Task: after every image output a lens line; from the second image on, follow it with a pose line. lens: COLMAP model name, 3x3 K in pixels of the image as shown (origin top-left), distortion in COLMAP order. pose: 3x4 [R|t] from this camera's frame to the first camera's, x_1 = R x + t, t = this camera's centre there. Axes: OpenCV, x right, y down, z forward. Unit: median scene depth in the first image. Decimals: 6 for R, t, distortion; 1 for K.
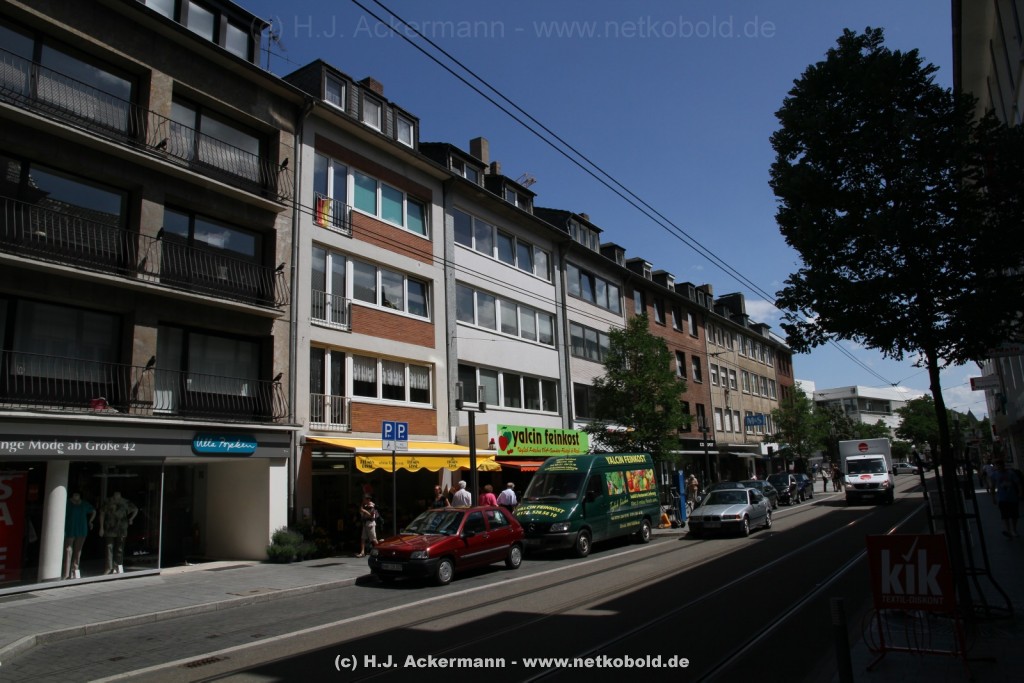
lens RADIAL K [[726.7, 0, 515.8], [0, 726.7, 337.6], [0, 0, 1]] dist [-0.061721, 0.034854]
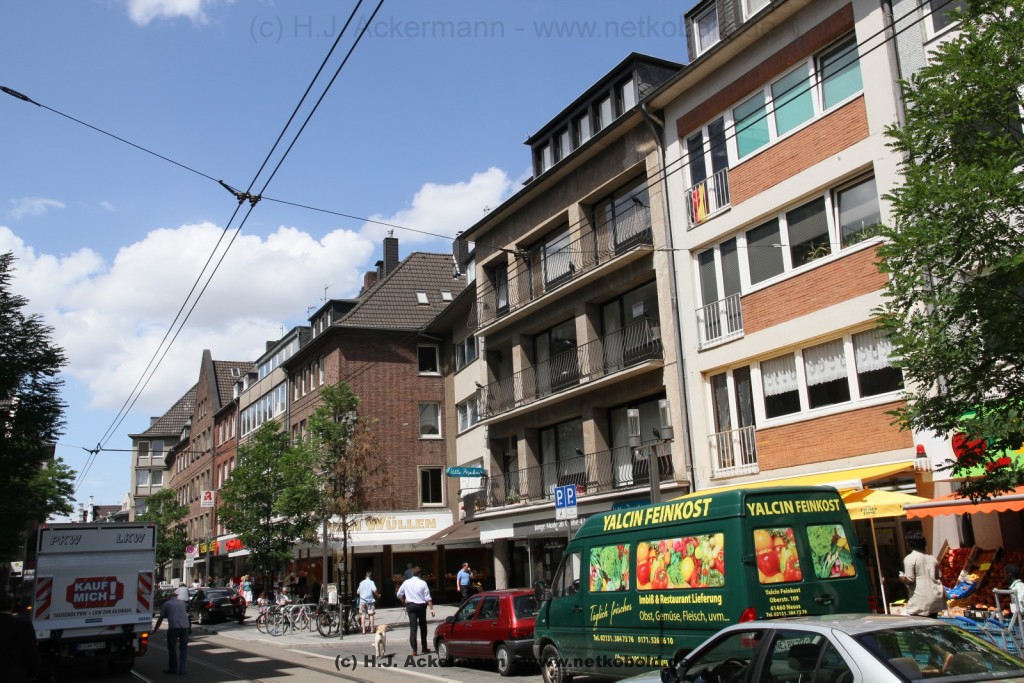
lens RADIAL K [[958.8, 0, 514.3], [0, 958.8, 344.5], [0, 0, 1]] dist [-0.105051, 0.000000]
pose [[-0.493681, -0.130560, -0.859786, 0.728530], [0.235394, 0.931697, -0.276641, 0.216215], [0.837179, -0.338961, -0.429229, 1.239553]]
